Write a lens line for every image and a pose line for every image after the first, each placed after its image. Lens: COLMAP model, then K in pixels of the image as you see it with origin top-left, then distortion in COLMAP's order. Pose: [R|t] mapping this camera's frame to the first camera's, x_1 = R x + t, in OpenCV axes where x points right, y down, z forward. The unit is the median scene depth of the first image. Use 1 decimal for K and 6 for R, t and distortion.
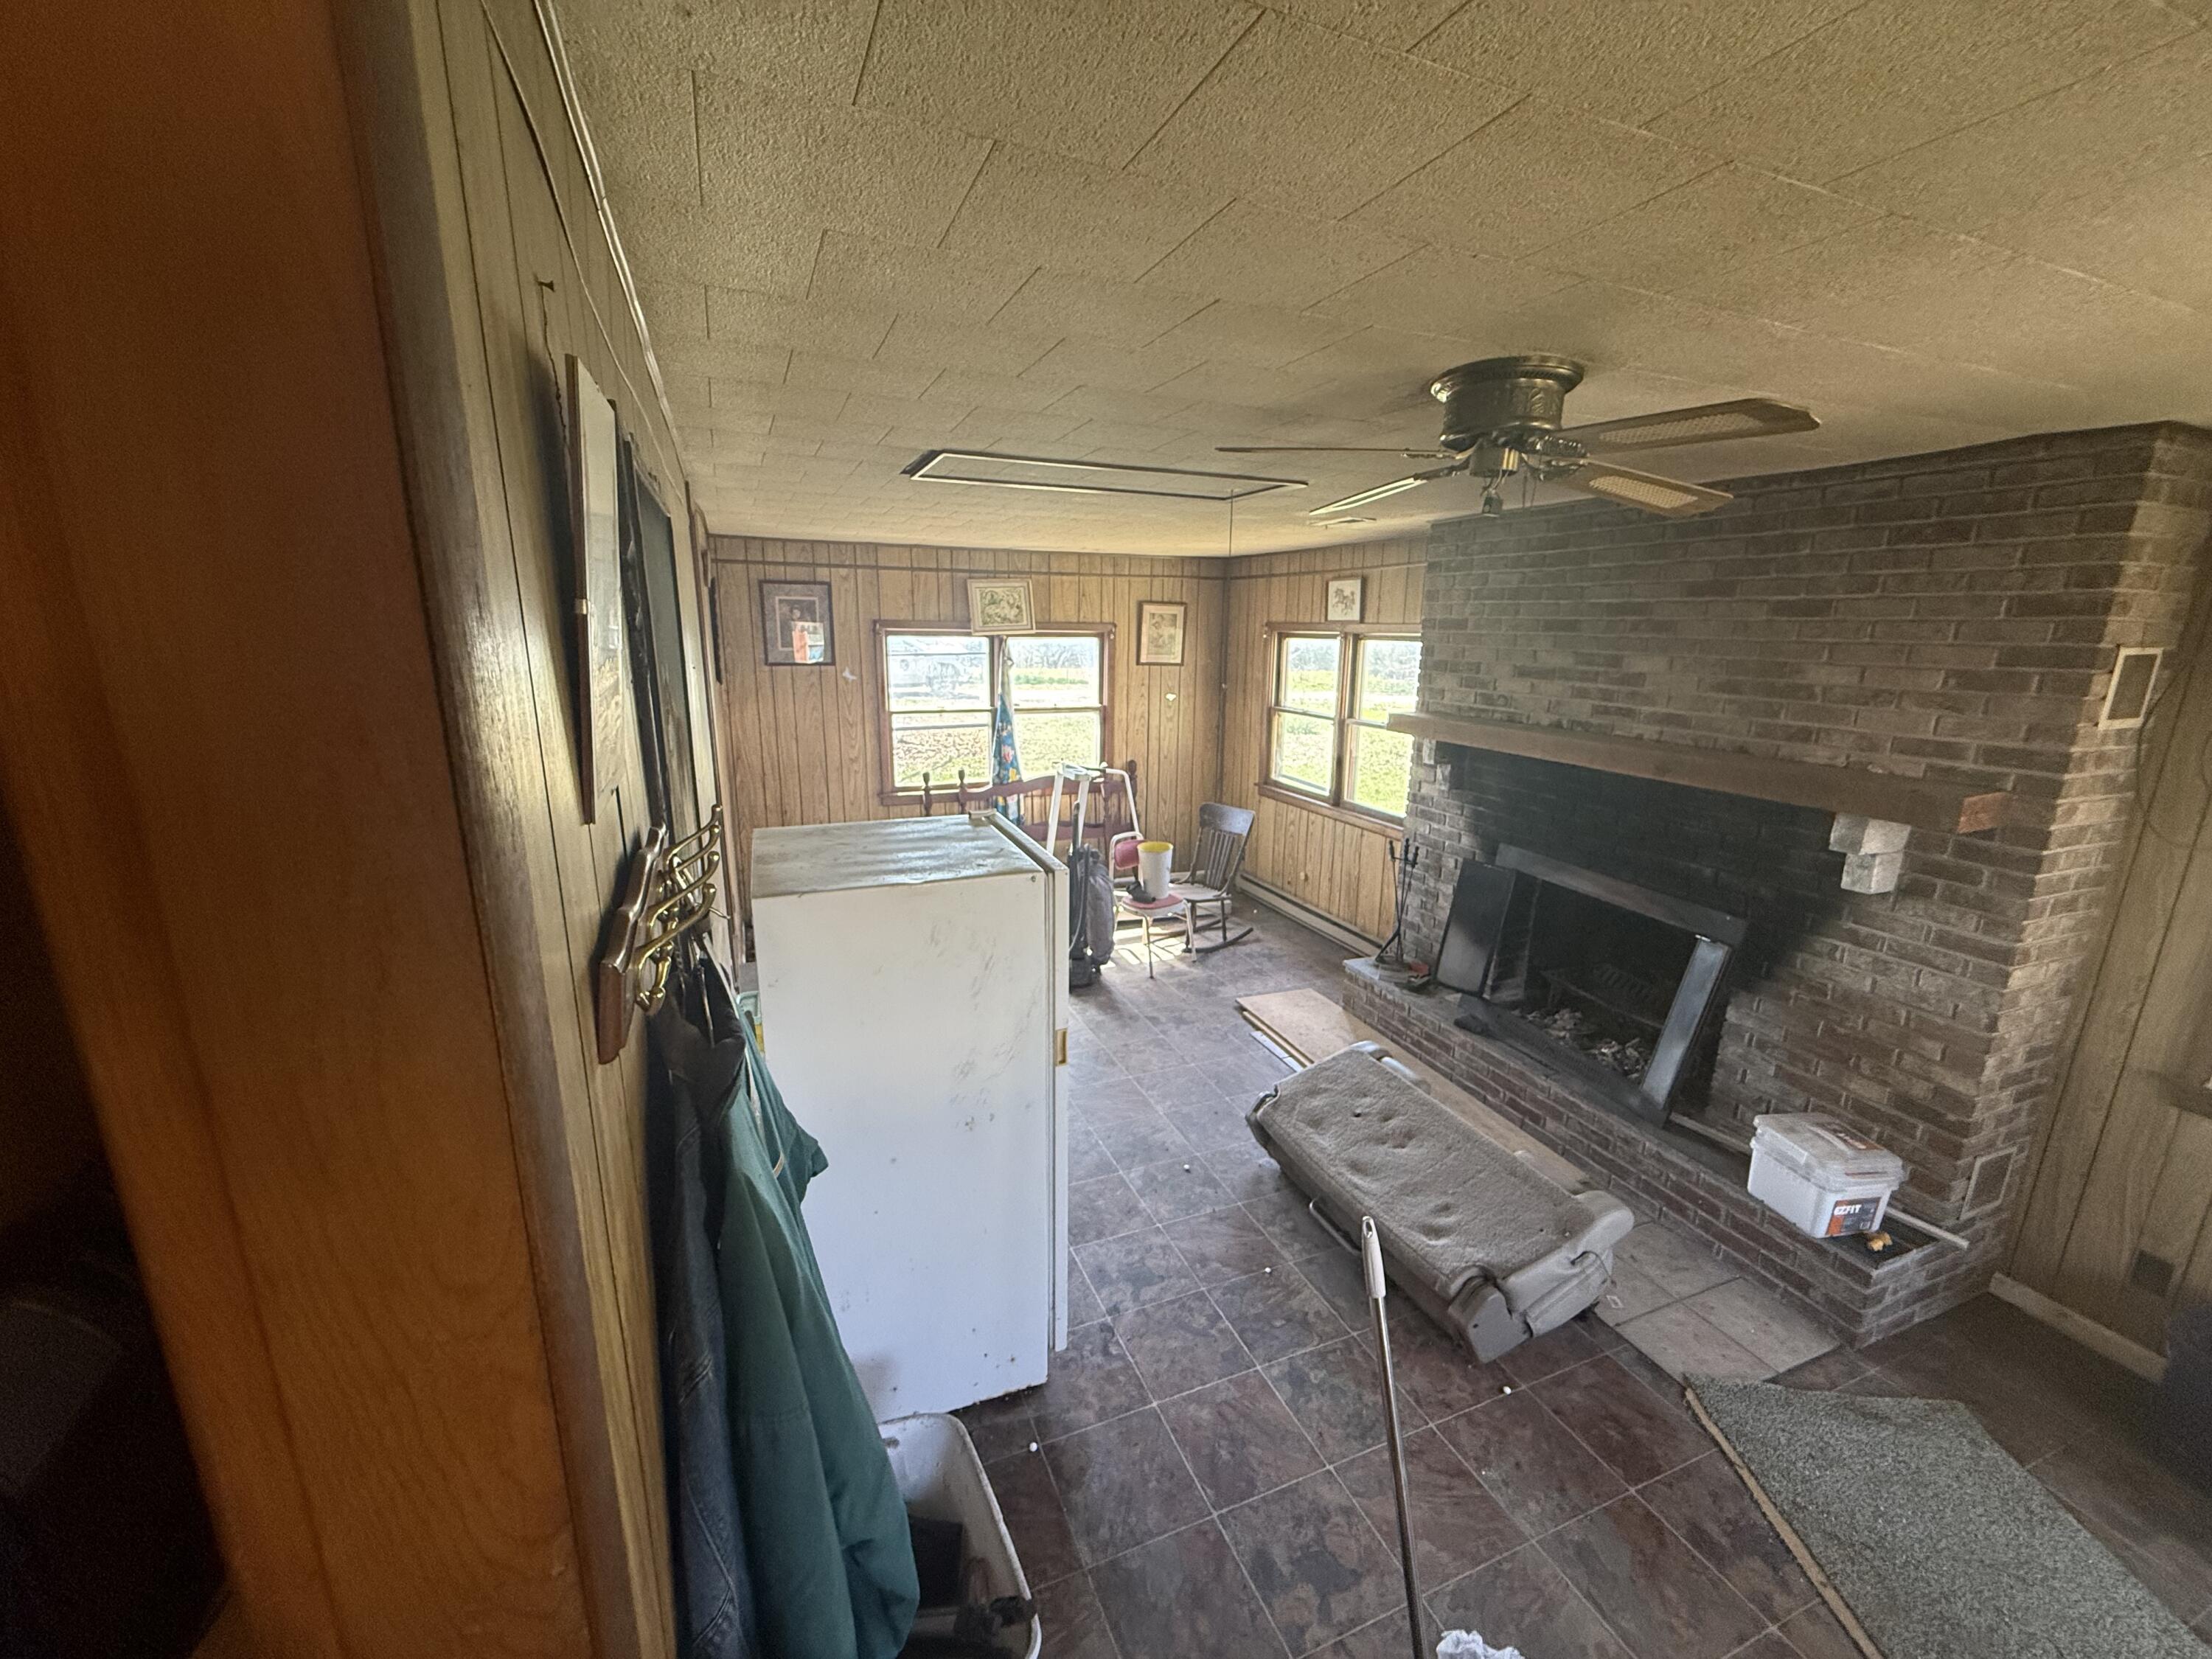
lens RADIAL K [[885.2, 0, 1103.2], [0, 885.2, 829.0], [0, 0, 1]] dist [0.000781, 0.000007]
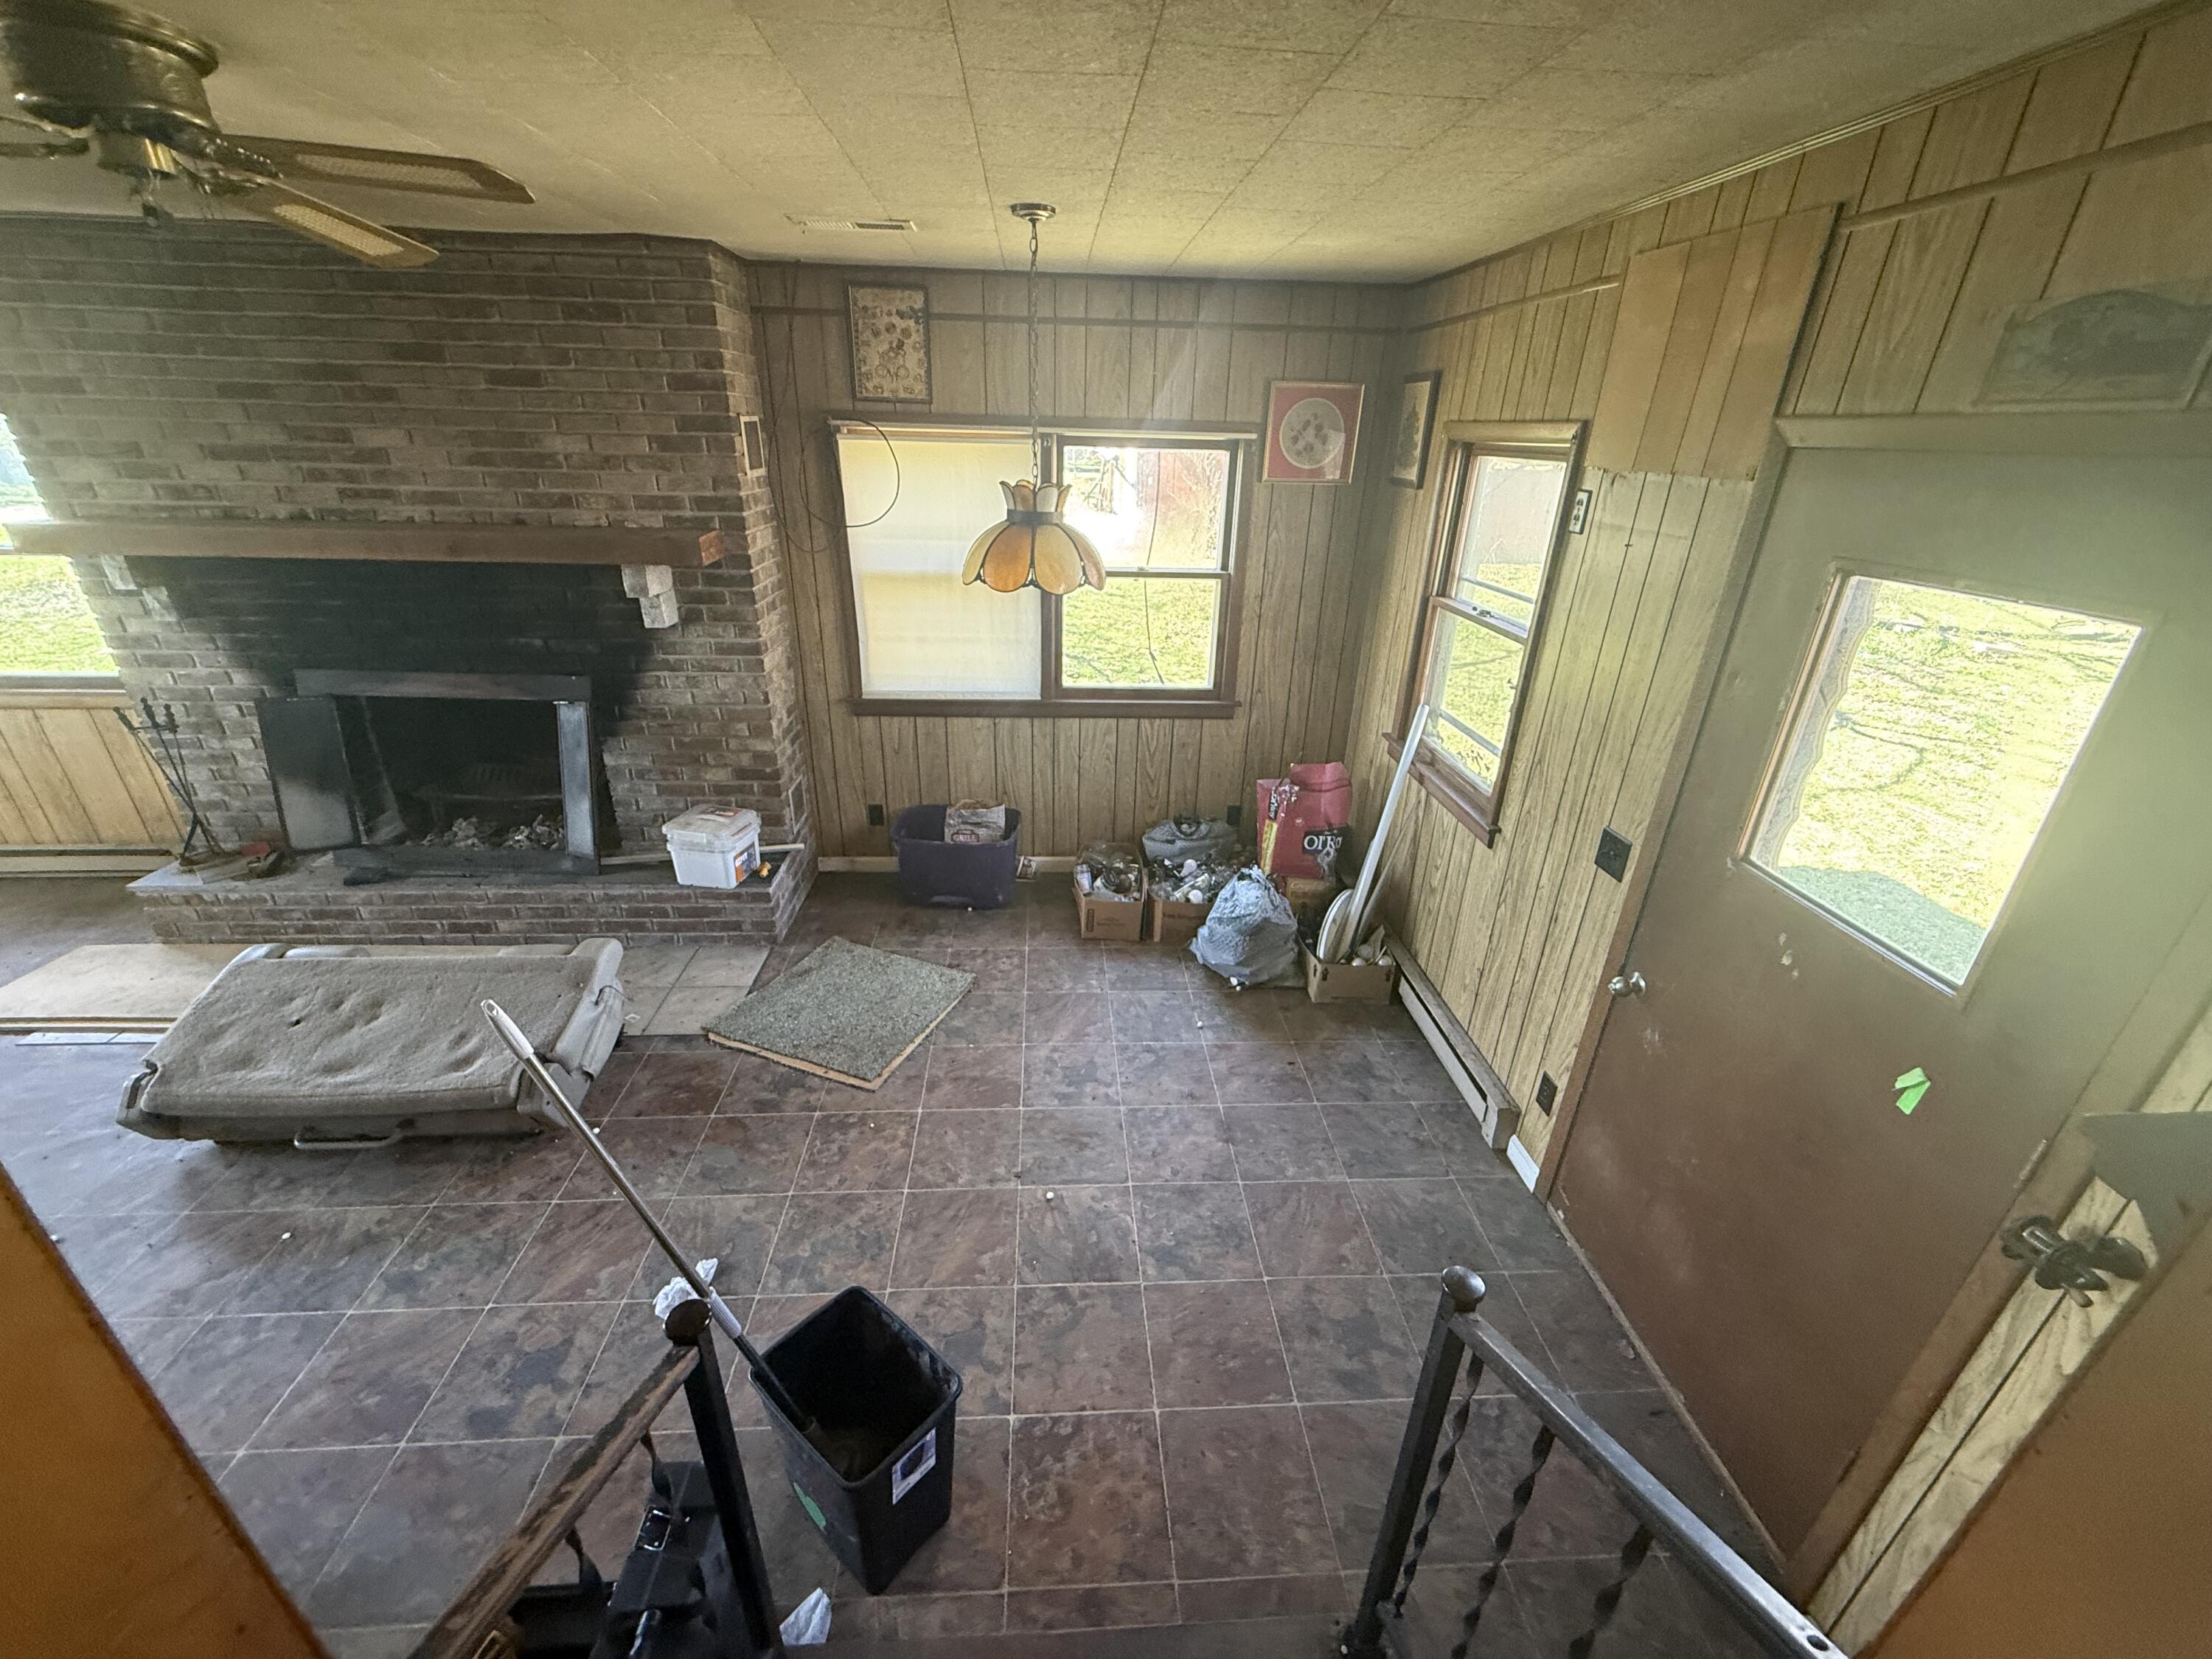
lens RADIAL K [[885.2, 0, 1108.2], [0, 885.2, 830.4], [0, 0, 1]] dist [0.000781, 0.000007]
pose [[0.317609, -0.401322, 0.859107, -0.131790], [0.198249, 0.914100, 0.353720, 0.015840], [-0.927266, 0.057973, 0.369889, -0.033790]]
